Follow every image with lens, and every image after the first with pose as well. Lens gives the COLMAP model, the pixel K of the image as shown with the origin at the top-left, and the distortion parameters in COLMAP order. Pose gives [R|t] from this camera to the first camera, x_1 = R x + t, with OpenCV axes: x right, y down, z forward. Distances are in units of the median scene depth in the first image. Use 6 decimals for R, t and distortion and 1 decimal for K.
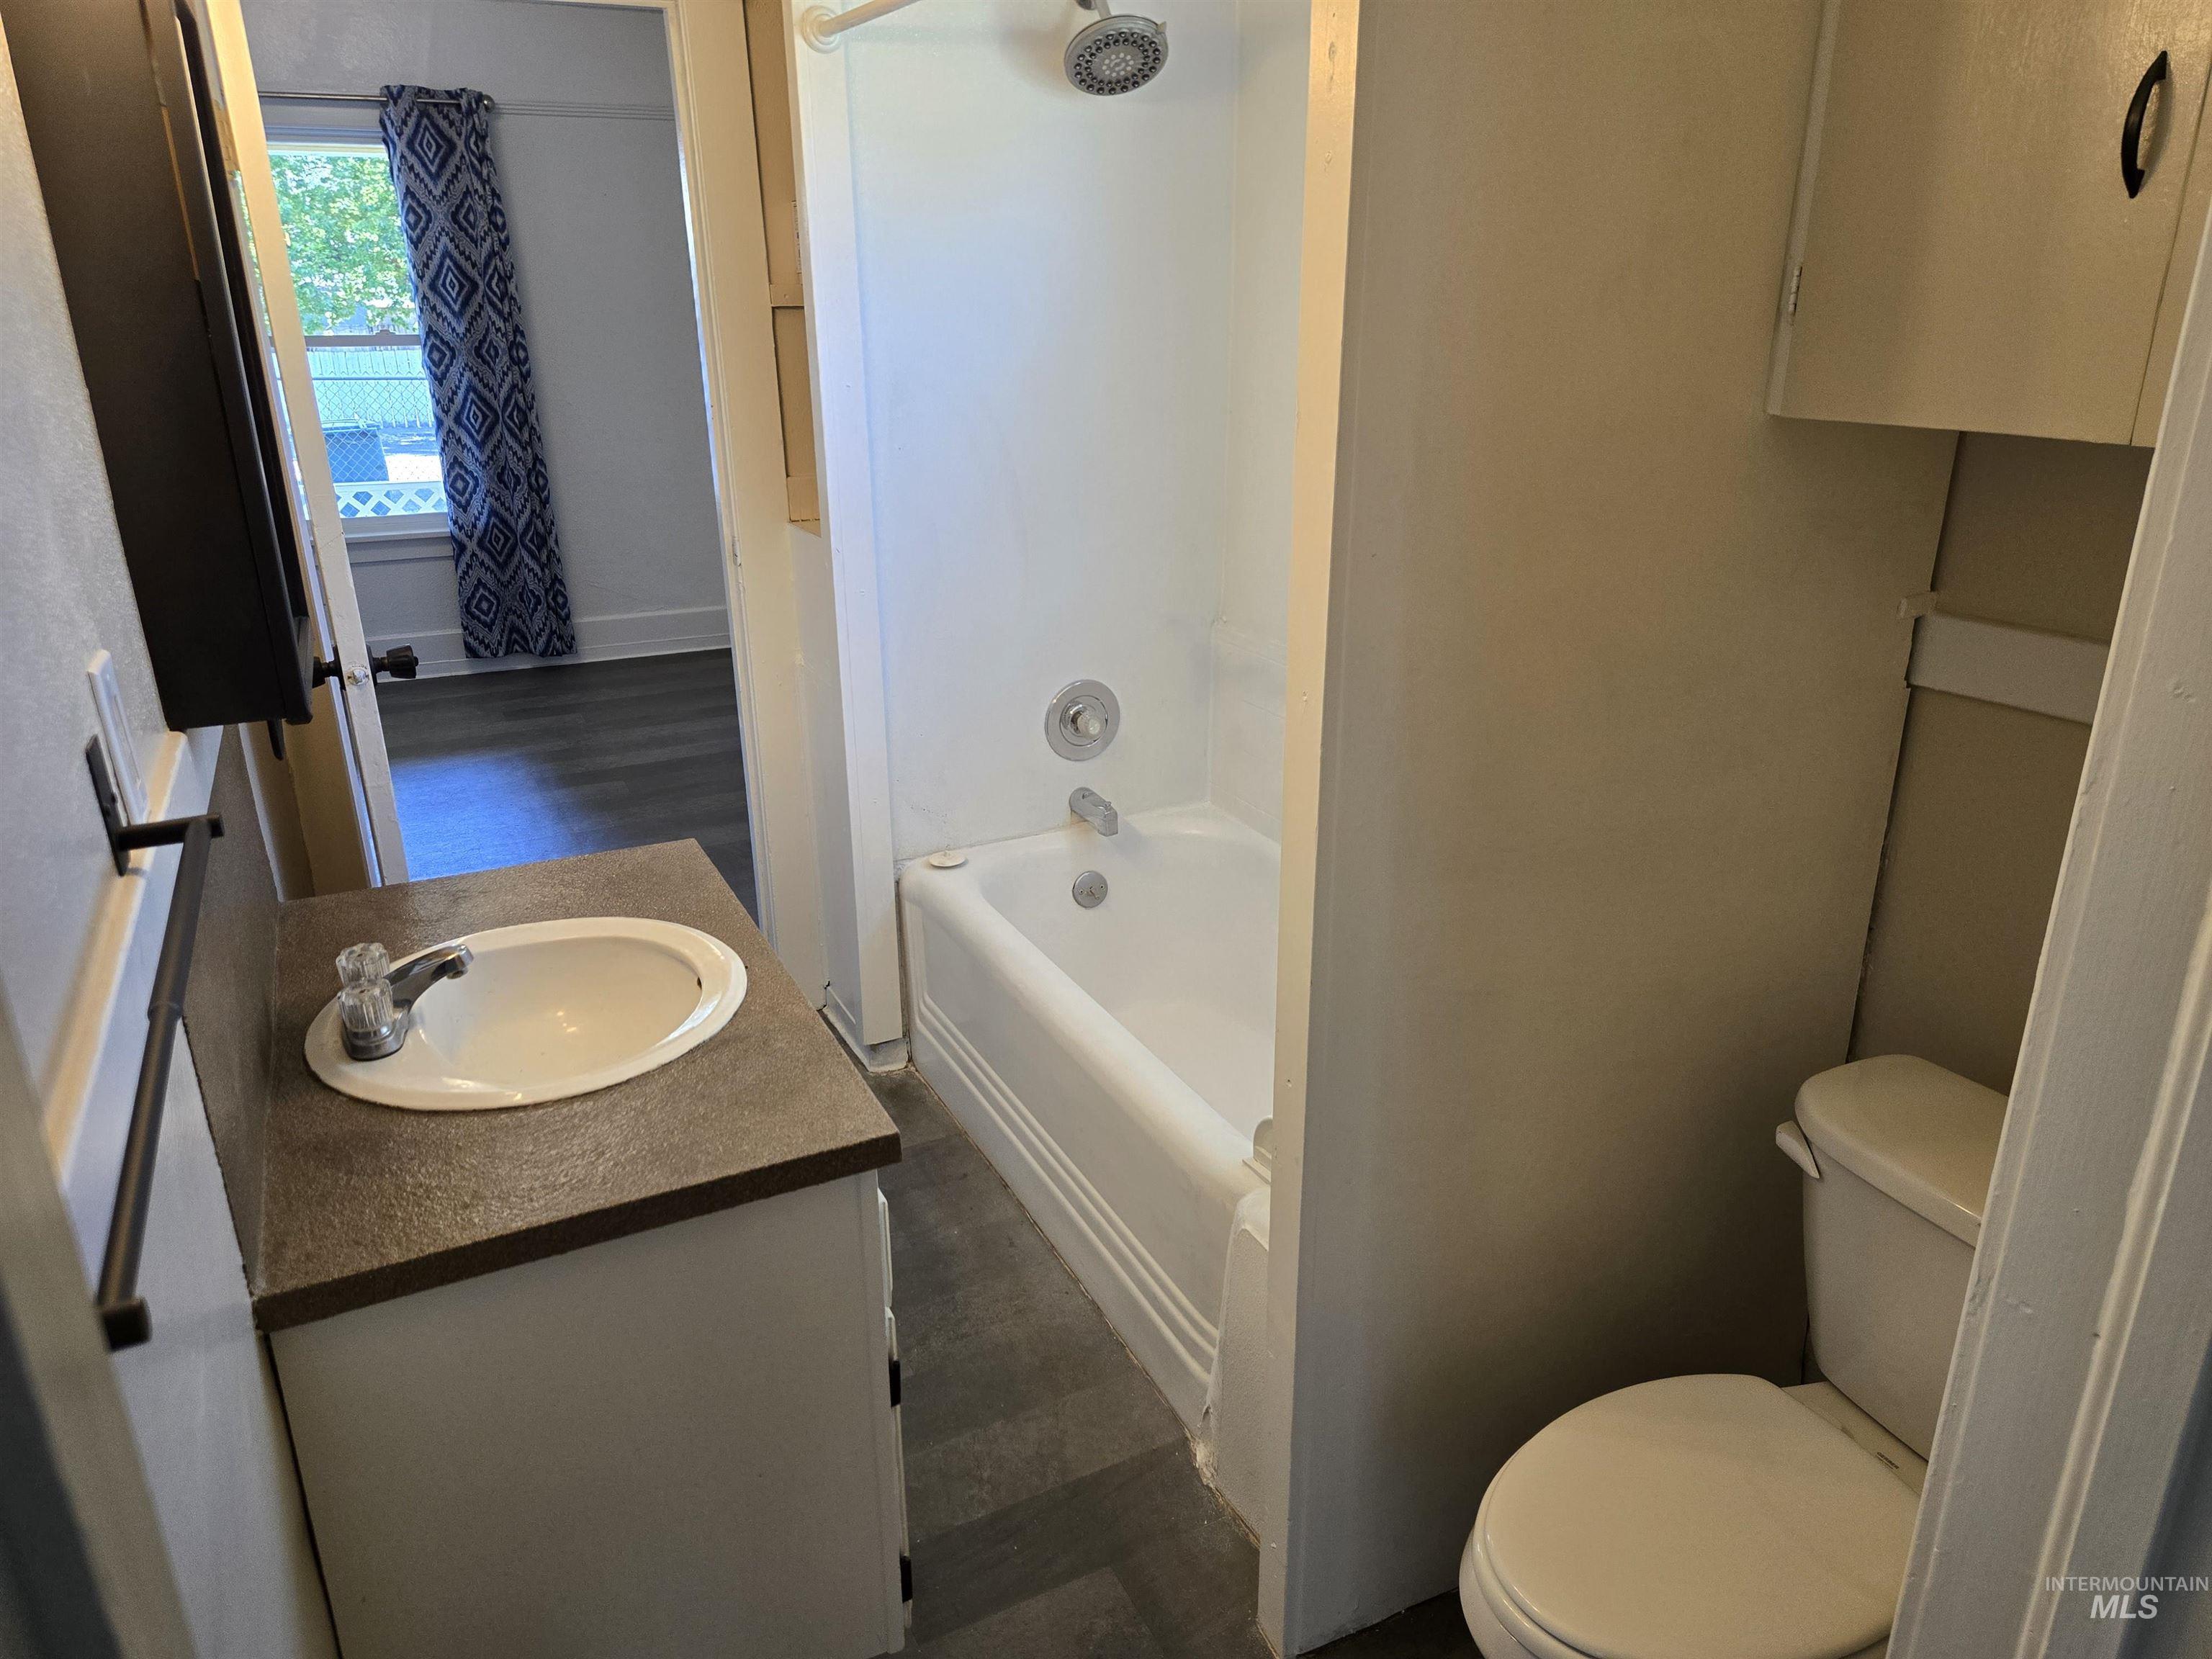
lens RADIAL K [[1473.4, 0, 1109.8], [0, 1473.4, 825.7], [0, 0, 1]] dist [0.071436, -0.056228]
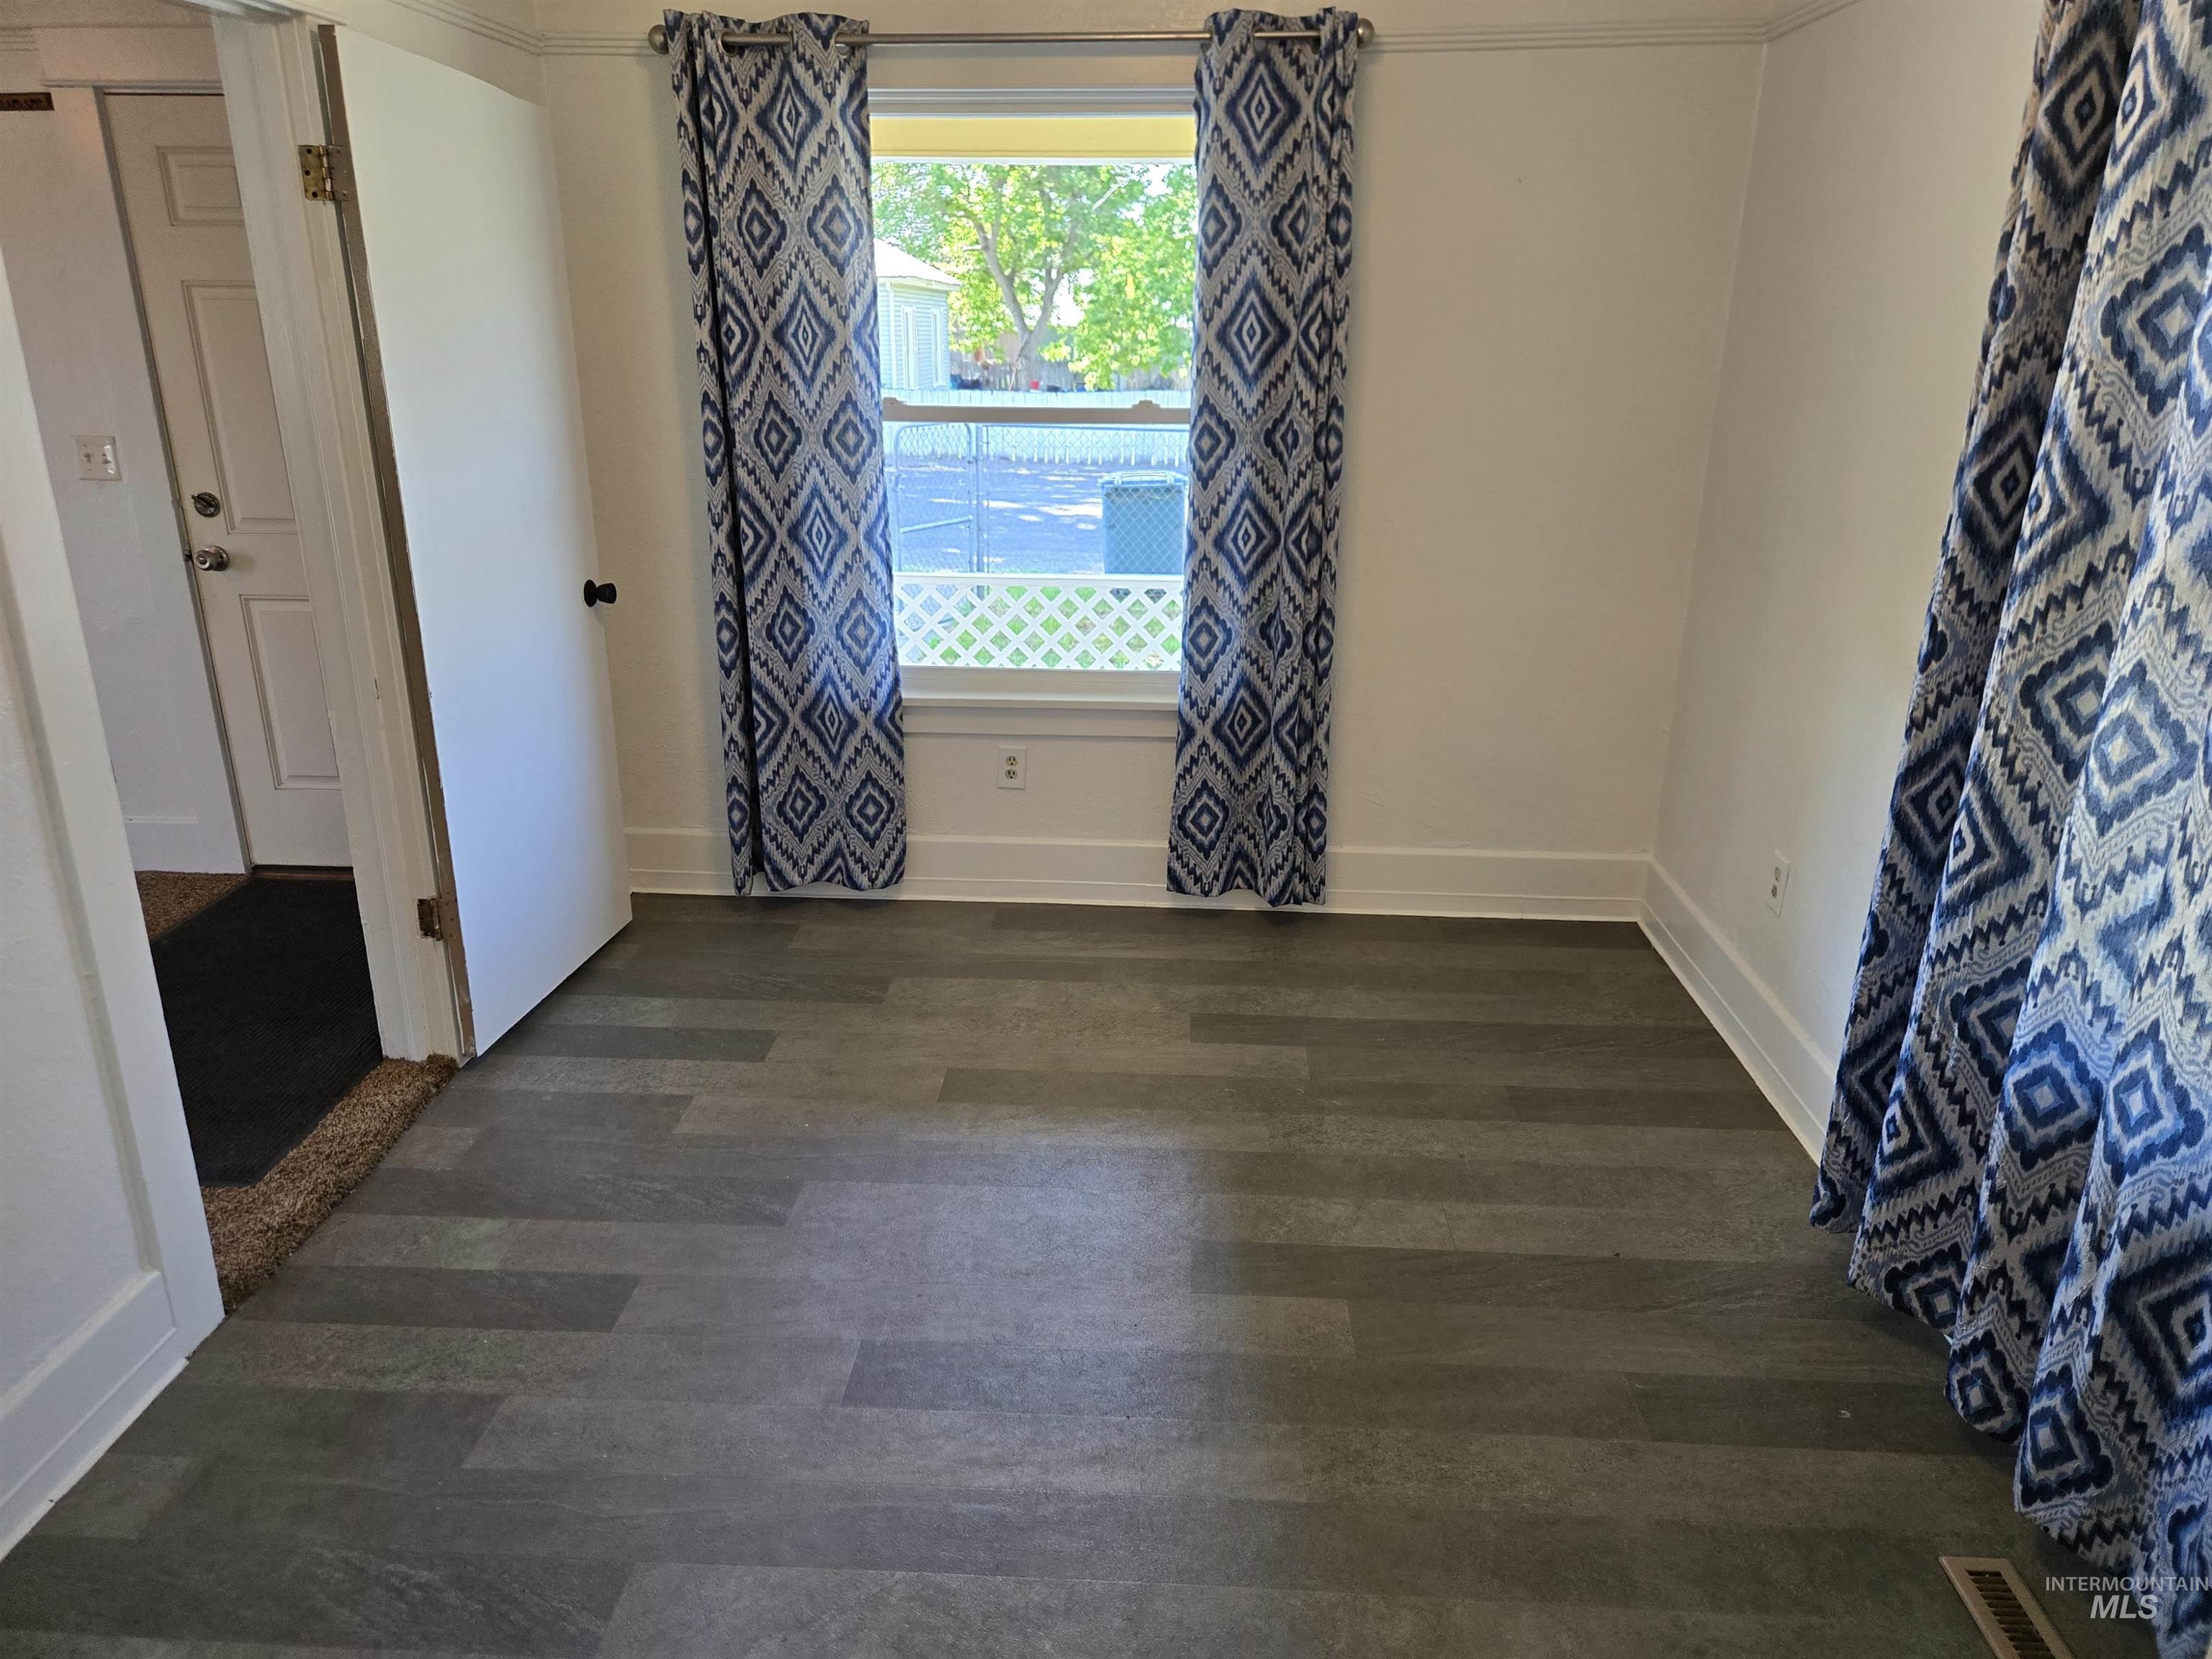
lens RADIAL K [[1473.4, 0, 1087.3], [0, 1473.4, 821.7], [0, 0, 1]] dist [0.071436, -0.056228]
pose [[0.860185, 0.173599, -0.479526, -0.161066], [-0.184126, 0.982574, 0.025423, -0.159887], [0.475583, 0.066424, 0.877159, 0.427706]]
